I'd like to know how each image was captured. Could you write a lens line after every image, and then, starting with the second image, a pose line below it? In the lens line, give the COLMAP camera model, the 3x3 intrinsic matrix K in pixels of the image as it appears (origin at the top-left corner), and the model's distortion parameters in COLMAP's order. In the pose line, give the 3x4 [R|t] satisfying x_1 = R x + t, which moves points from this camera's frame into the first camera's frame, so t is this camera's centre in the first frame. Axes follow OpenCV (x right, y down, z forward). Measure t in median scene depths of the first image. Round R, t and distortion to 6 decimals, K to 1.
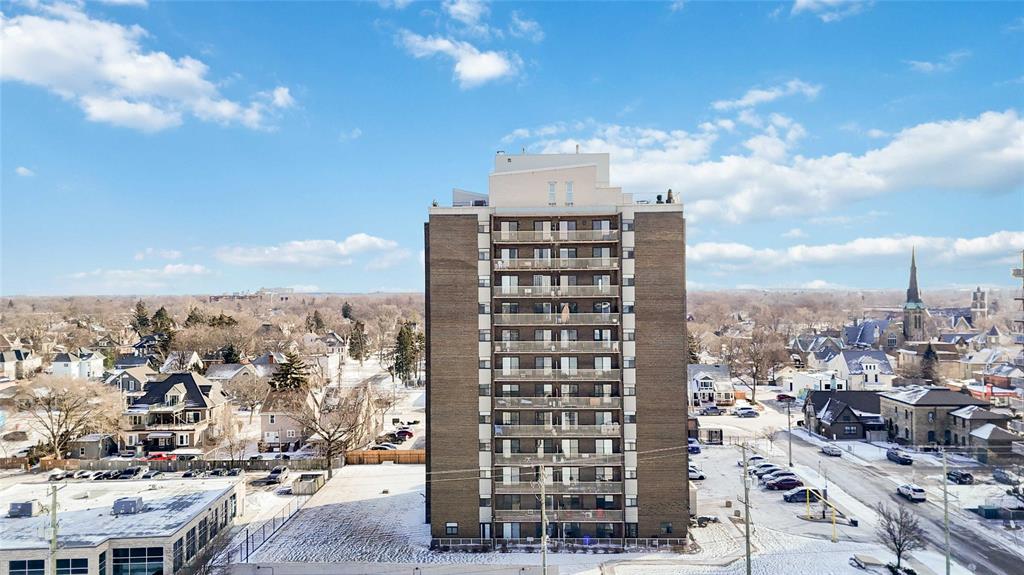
lens RADIAL K [[748.1, 0, 512.0], [0, 748.1, 287.5], [0, 0, 1]] dist [0.094336, -0.093602]
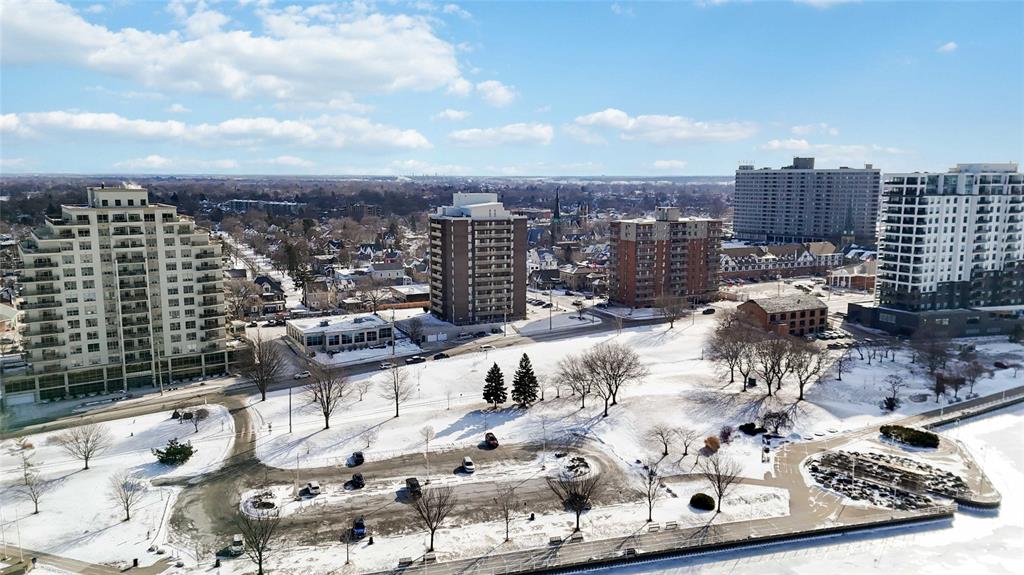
lens RADIAL K [[748.1, 0, 512.0], [0, 748.1, 287.5], [0, 0, 1]] dist [0.094336, -0.093602]
pose [[0.891003, -0.057937, 0.450284, -1.278208], [-0.011816, 0.988528, 0.150573, -0.286934], [-0.453843, -0.139482, 0.880098, -1.823671]]
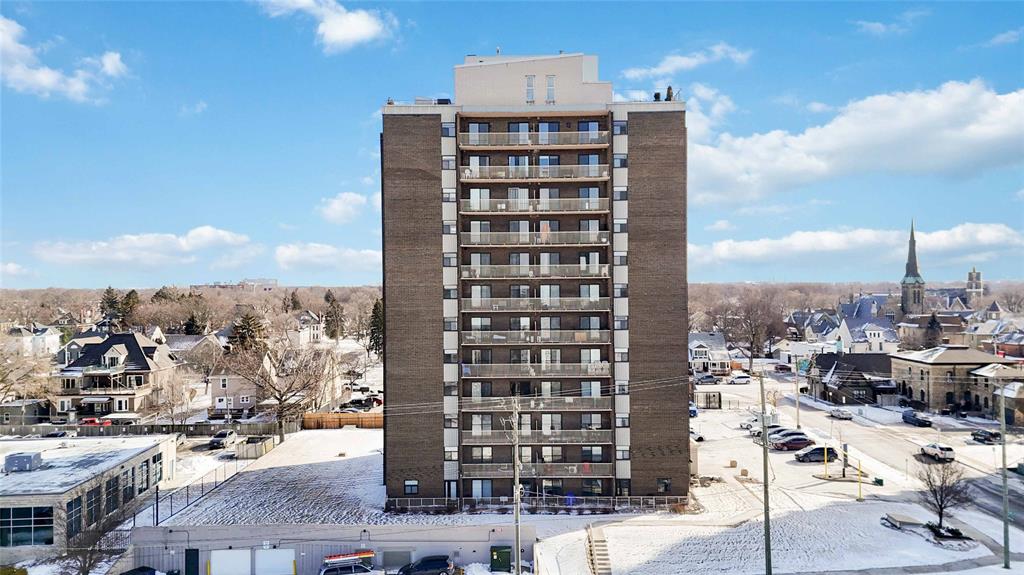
lens RADIAL K [[748.1, 0, 512.0], [0, 748.1, 287.5], [0, 0, 1]] dist [0.094336, -0.093602]
pose [[0.999875, -0.000589, 0.015790, 0.019639], [0.000474, 0.999973, 0.007266, 0.088550], [-0.015794, -0.007258, 0.999849, 0.154691]]
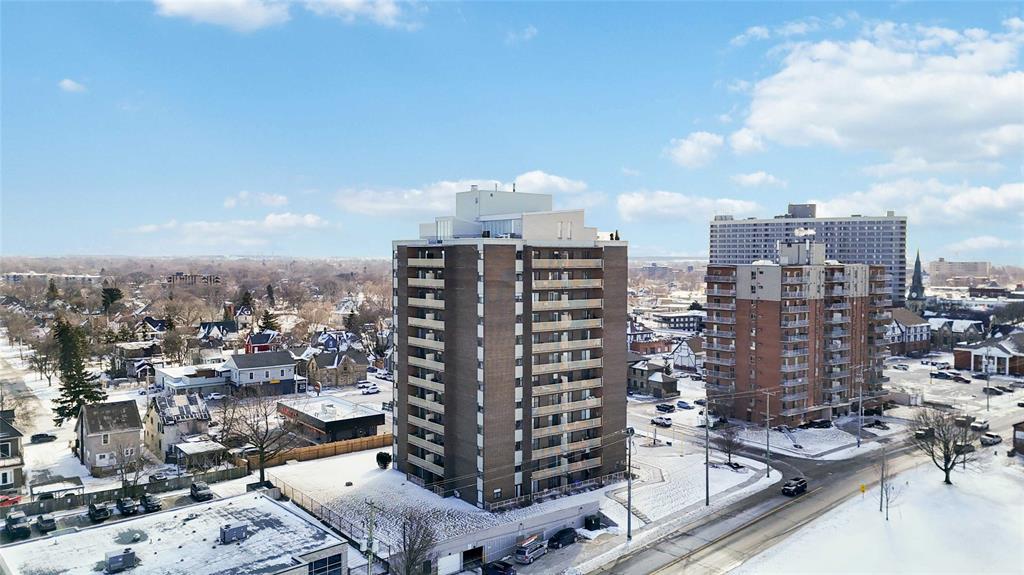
lens RADIAL K [[748.1, 0, 512.0], [0, 748.1, 287.5], [0, 0, 1]] dist [0.094336, -0.093602]
pose [[0.776084, -0.015431, 0.630441, -0.839882], [-0.013464, 0.999067, 0.041028, -0.076906], [-0.630486, -0.040330, 0.775152, 0.020647]]
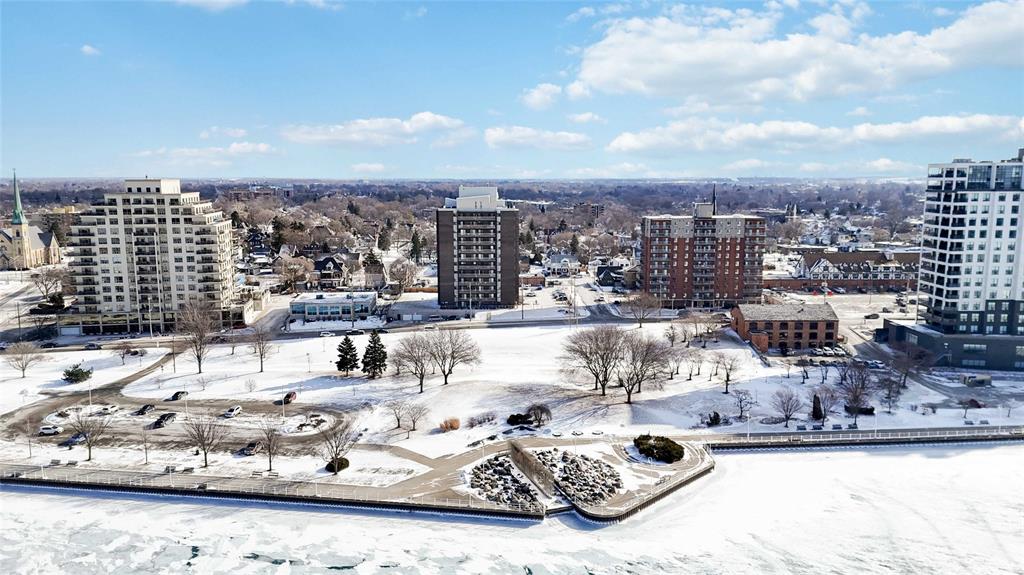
lens RADIAL K [[748.1, 0, 512.0], [0, 748.1, 287.5], [0, 0, 1]] dist [0.094336, -0.093602]
pose [[0.999691, 0.003359, 0.024620, 0.131398], [-0.007053, 0.988427, 0.151532, -0.264158], [-0.023827, -0.151659, 0.988146, -2.307051]]
